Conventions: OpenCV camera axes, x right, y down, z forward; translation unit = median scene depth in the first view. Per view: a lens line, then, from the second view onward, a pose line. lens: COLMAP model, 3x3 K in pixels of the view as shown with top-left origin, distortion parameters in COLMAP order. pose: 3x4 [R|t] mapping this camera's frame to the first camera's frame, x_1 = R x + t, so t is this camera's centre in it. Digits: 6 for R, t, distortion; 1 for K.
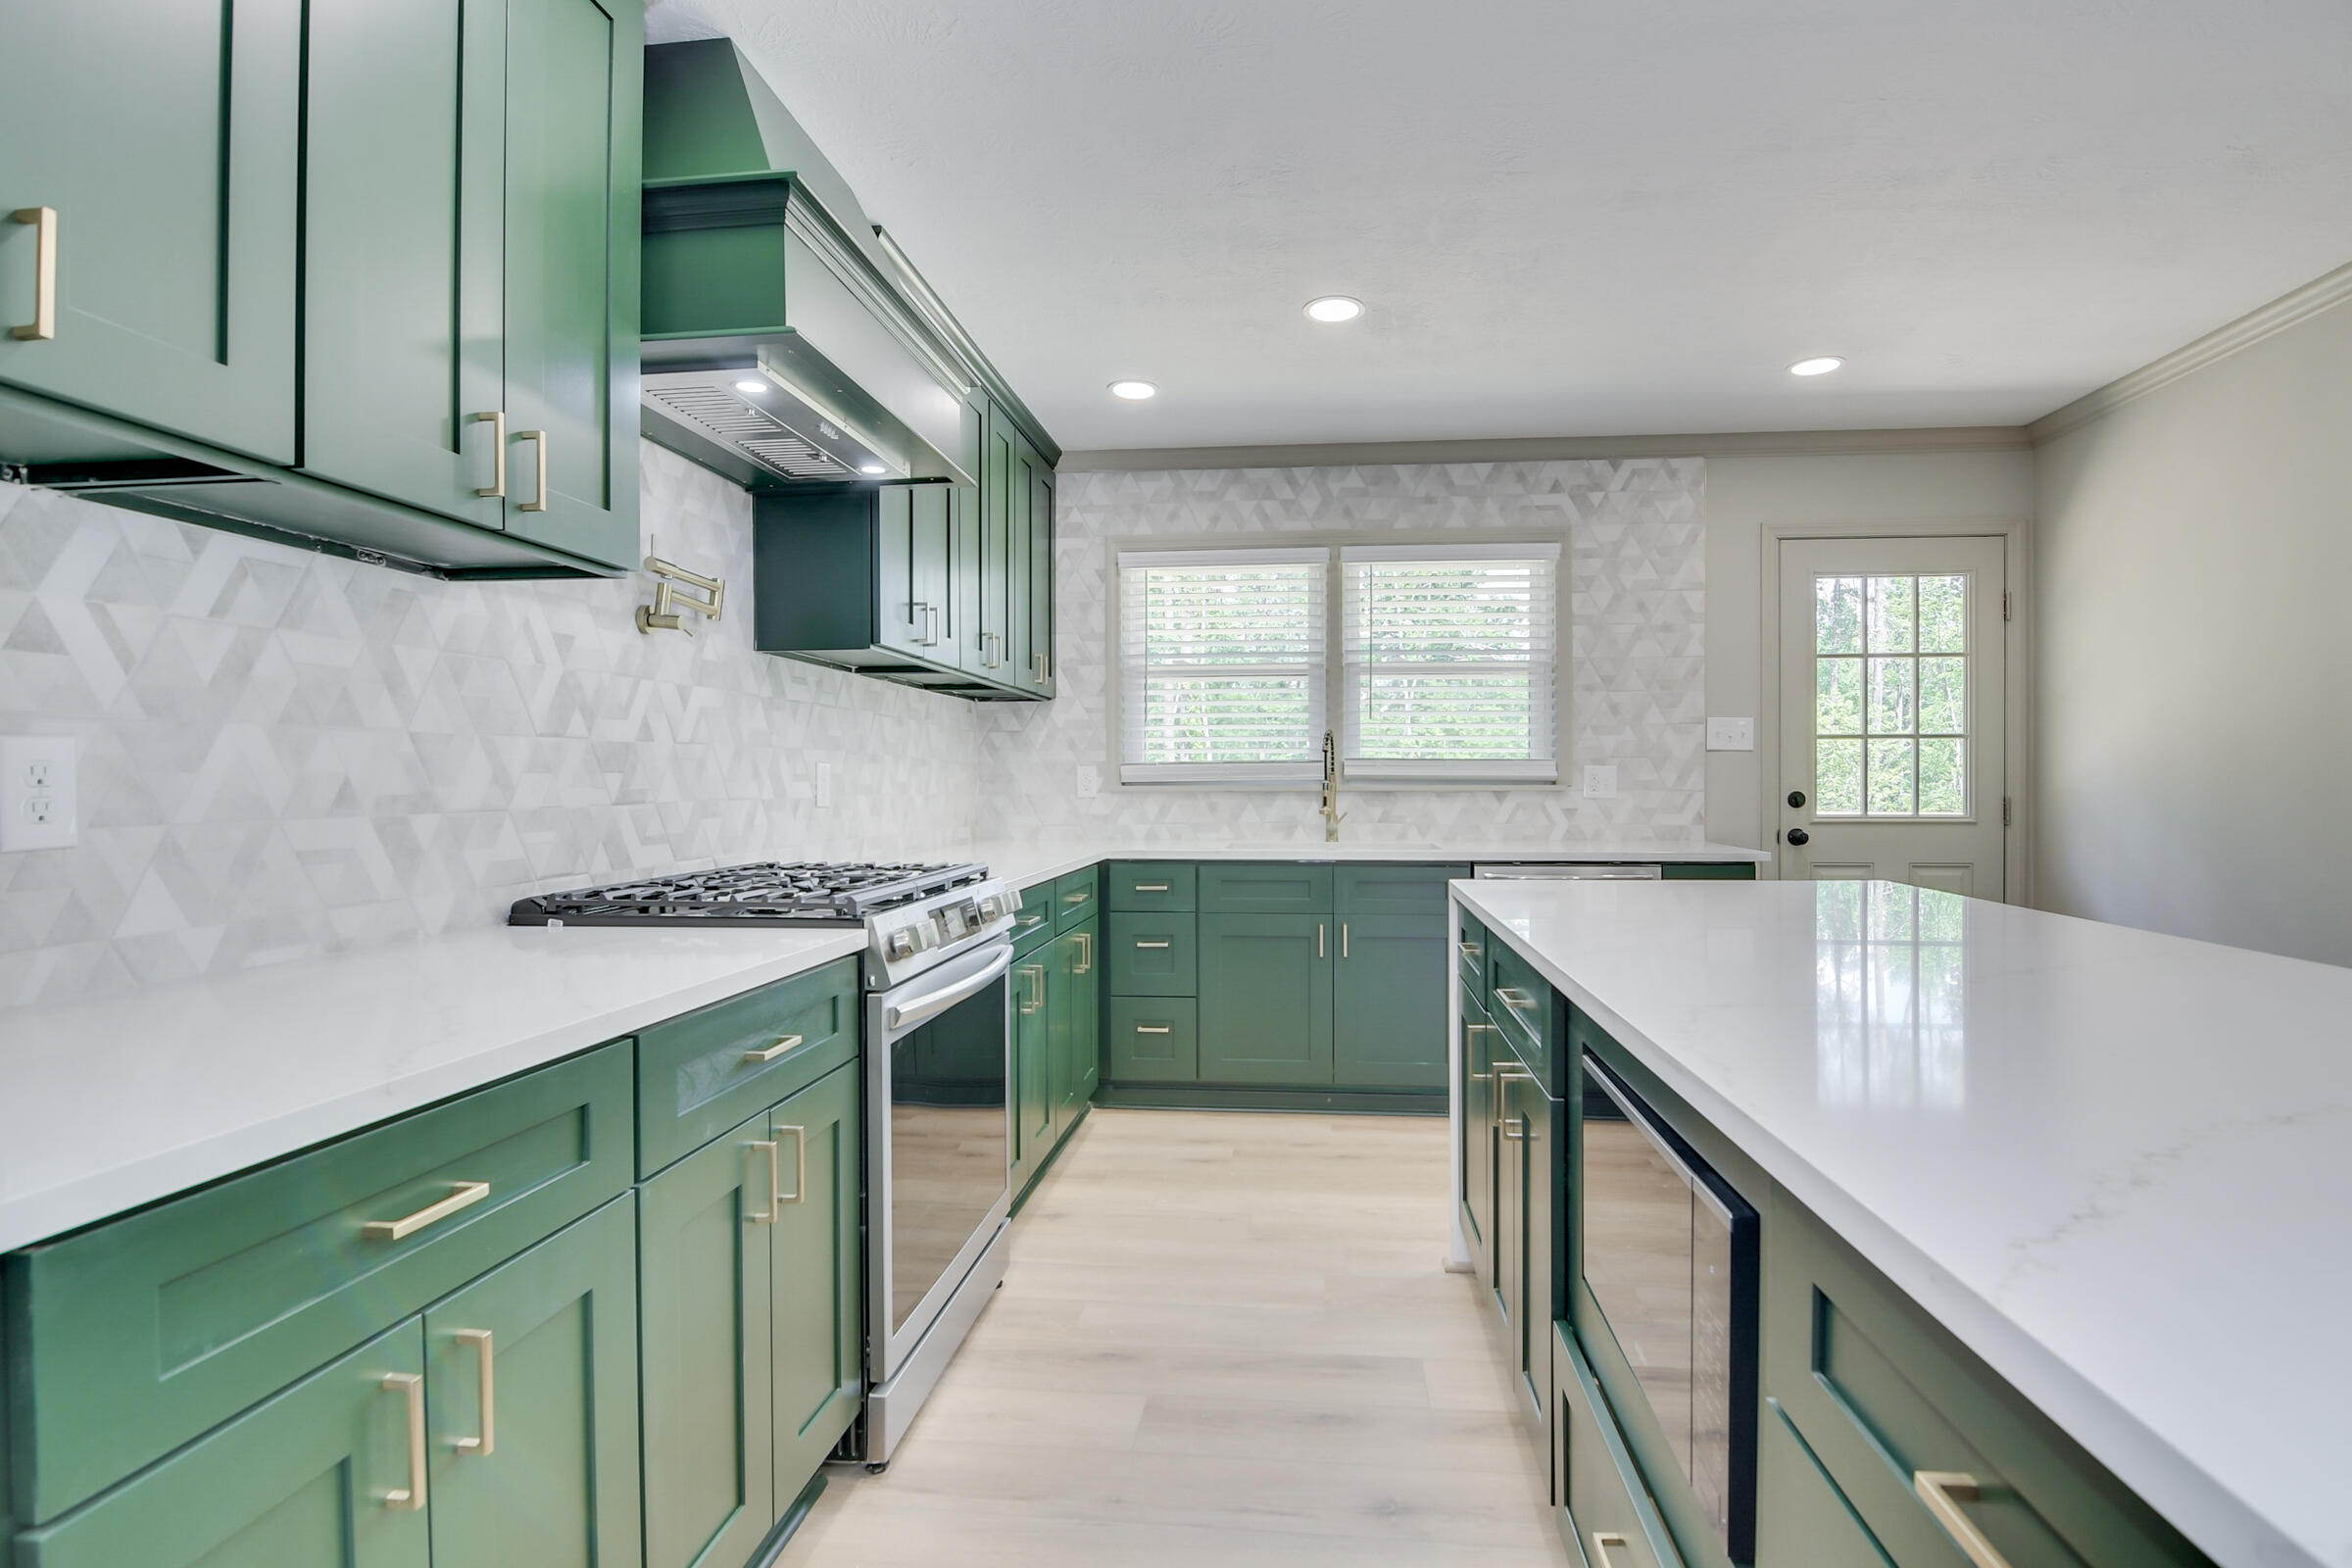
lens RADIAL K [[1136.3, 0, 1172.3], [0, 1136.3, 795.6], [0, 0, 1]] dist [-0.010925, -0.006094]
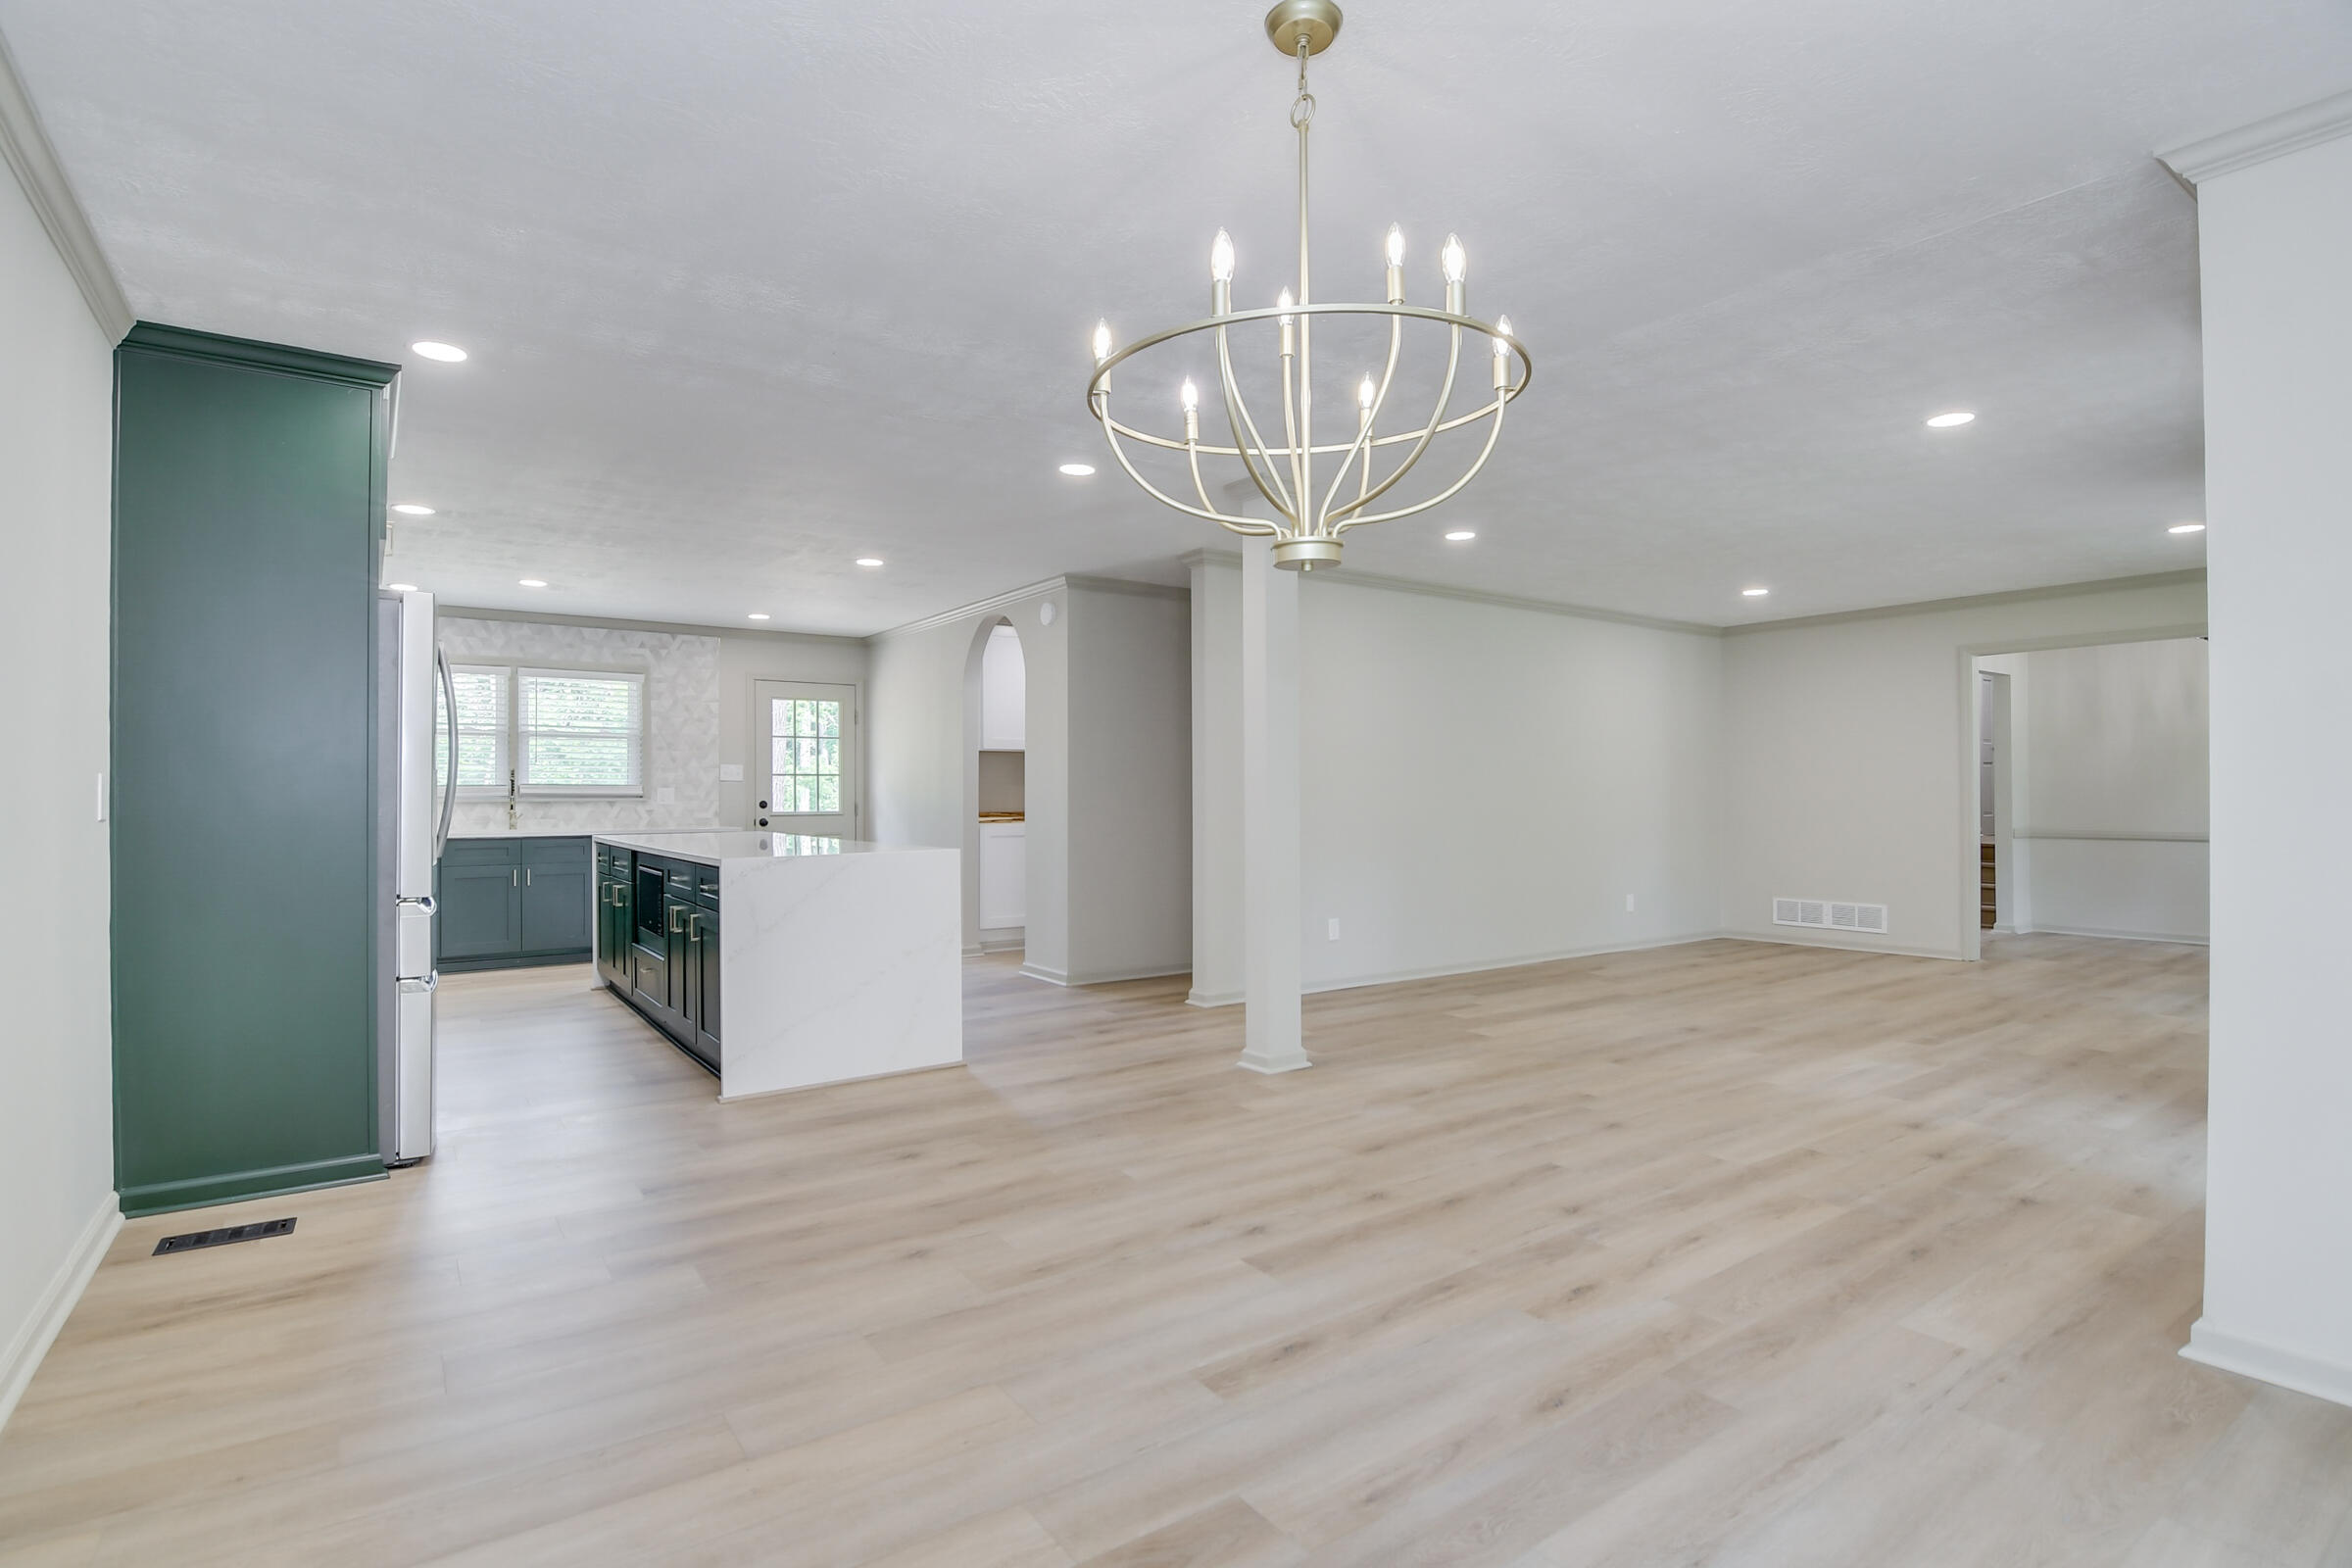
lens RADIAL K [[1136.3, 0, 1178.3], [0, 1136.3, 788.5], [0, 0, 1]] dist [-0.010925, -0.006094]
pose [[0.736296, 0.001741, 0.676657, -0.301676], [0.007116, 0.999921, -0.010316, 0.000915], [-0.676622, 0.012411, 0.736226, -1.058524]]
